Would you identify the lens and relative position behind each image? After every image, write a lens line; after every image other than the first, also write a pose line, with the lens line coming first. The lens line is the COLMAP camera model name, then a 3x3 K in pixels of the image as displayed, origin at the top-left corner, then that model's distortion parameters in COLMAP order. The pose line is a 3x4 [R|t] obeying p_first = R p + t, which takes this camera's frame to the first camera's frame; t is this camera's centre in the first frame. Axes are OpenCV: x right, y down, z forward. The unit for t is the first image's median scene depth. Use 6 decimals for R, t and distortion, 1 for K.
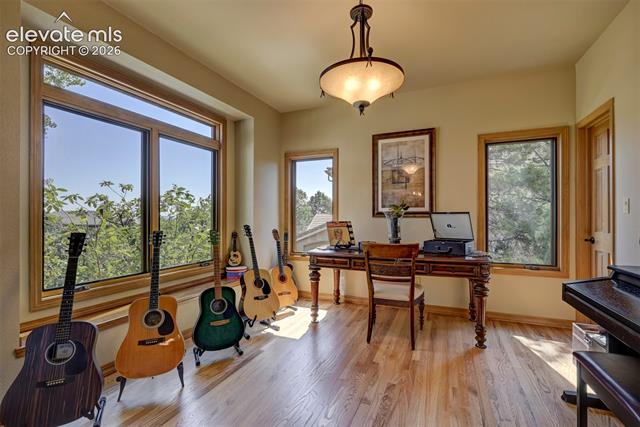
lens RADIAL K [[288.2, 0, 320.5], [0, 288.2, 216.4], [0, 0, 1]] dist [-0.001320, -0.000287]
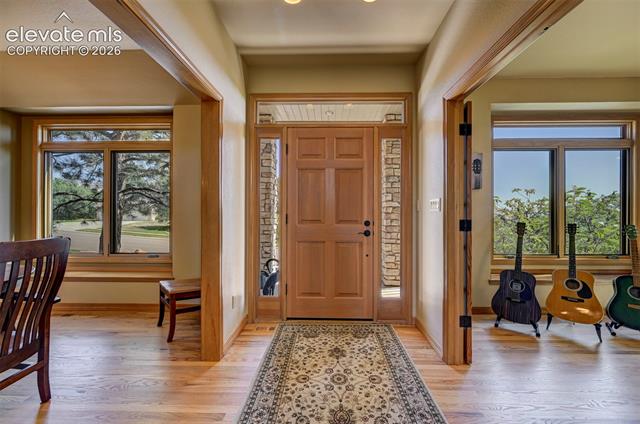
lens RADIAL K [[259.9, 0, 320.5], [0, 259.9, 212.5], [0, 0, 1]] dist [-0.002343, 0.000250]
pose [[0.379774, -0.001953, -0.925077, 0.114073], [0.003677, 0.999993, -0.000601, -0.007093], [0.925072, -0.003173, 0.379778, -0.535724]]
